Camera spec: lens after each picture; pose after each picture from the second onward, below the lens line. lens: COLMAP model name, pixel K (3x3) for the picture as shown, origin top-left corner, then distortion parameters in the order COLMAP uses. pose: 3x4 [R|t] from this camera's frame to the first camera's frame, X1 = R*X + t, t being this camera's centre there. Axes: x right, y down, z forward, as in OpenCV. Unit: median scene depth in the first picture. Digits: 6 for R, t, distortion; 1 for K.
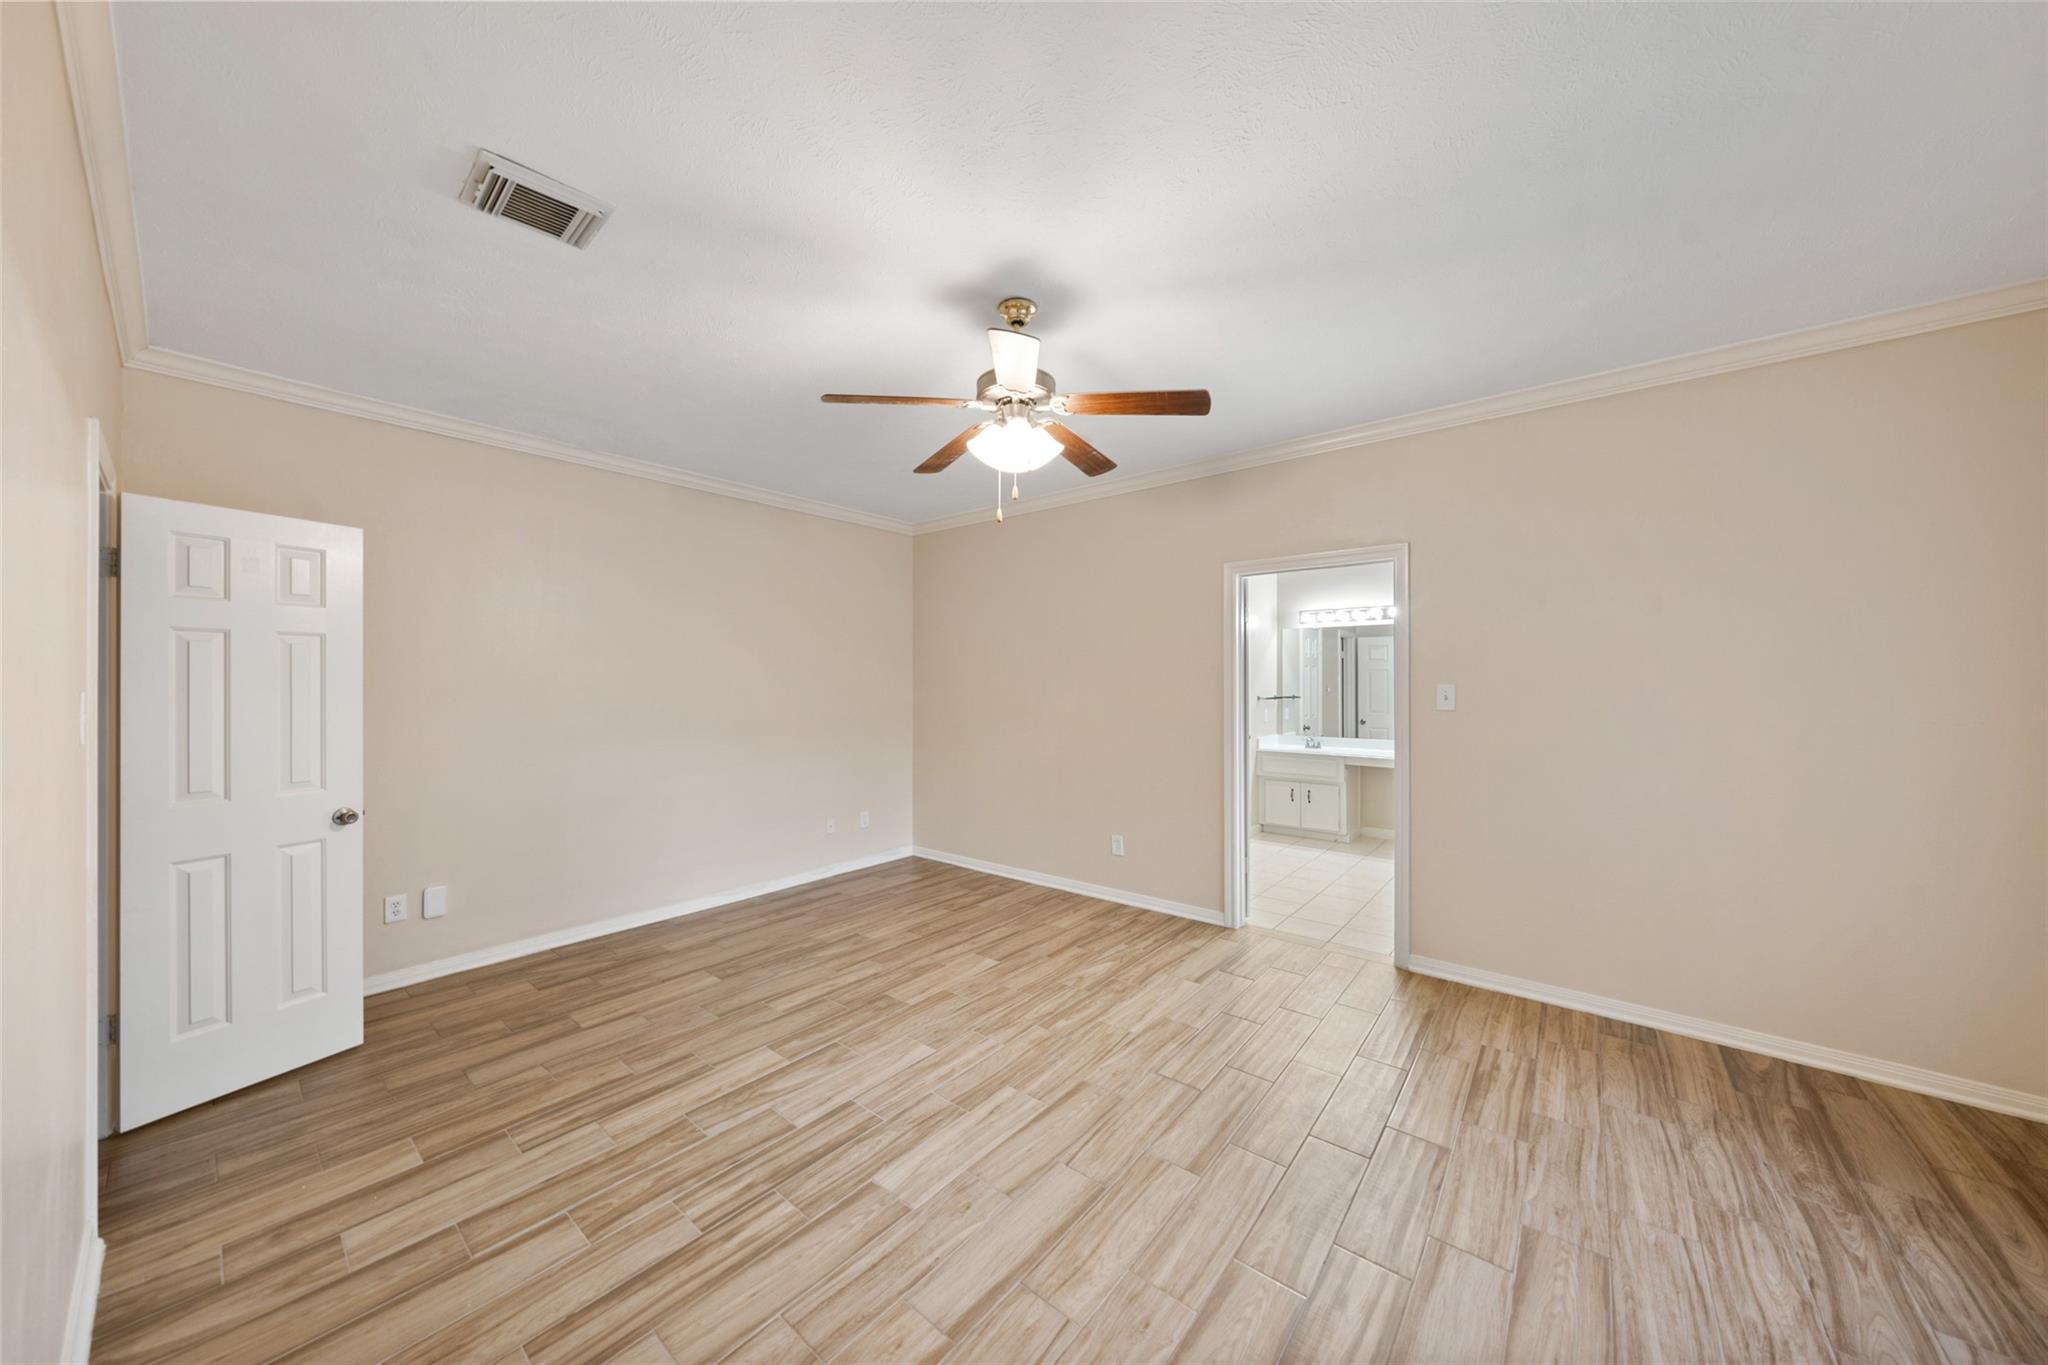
lens RADIAL K [[698.4, 0, 1009.0], [0, 698.4, 677.4], [0, 0, 1]] dist [-0.001015, 0.000211]
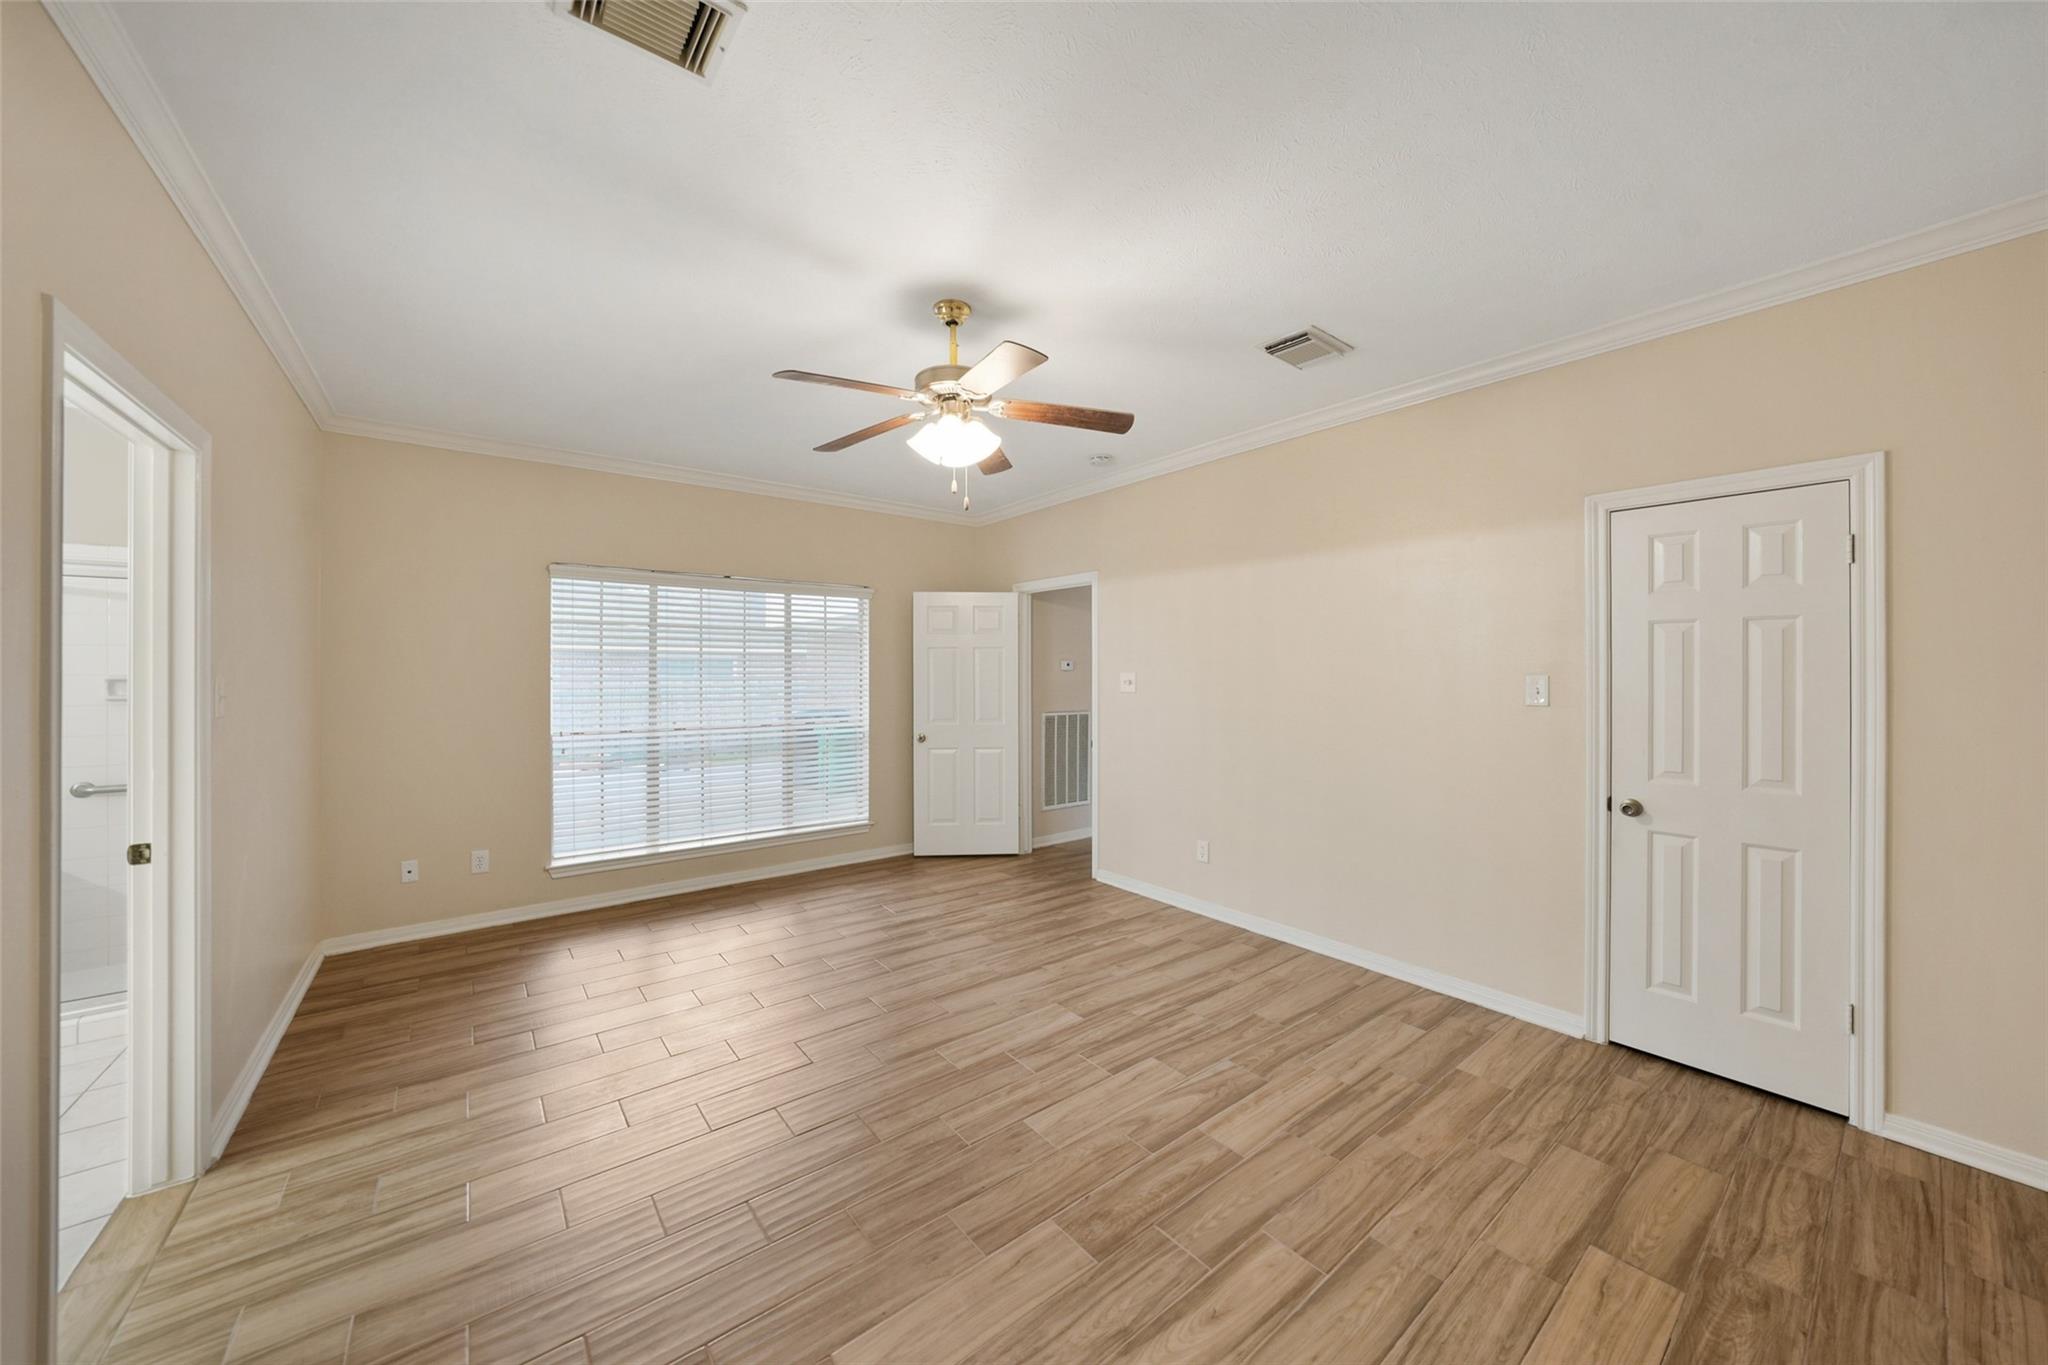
lens RADIAL K [[698.4, 0, 1009.0], [0, 698.4, 677.4], [0, 0, 1]] dist [-0.001015, 0.000211]
pose [[-0.974836, -0.000440, 0.222925, -0.299695], [0.000320, 0.999994, 0.003371, 0.011317], [-0.222925, 0.003358, -0.974830, 1.992427]]
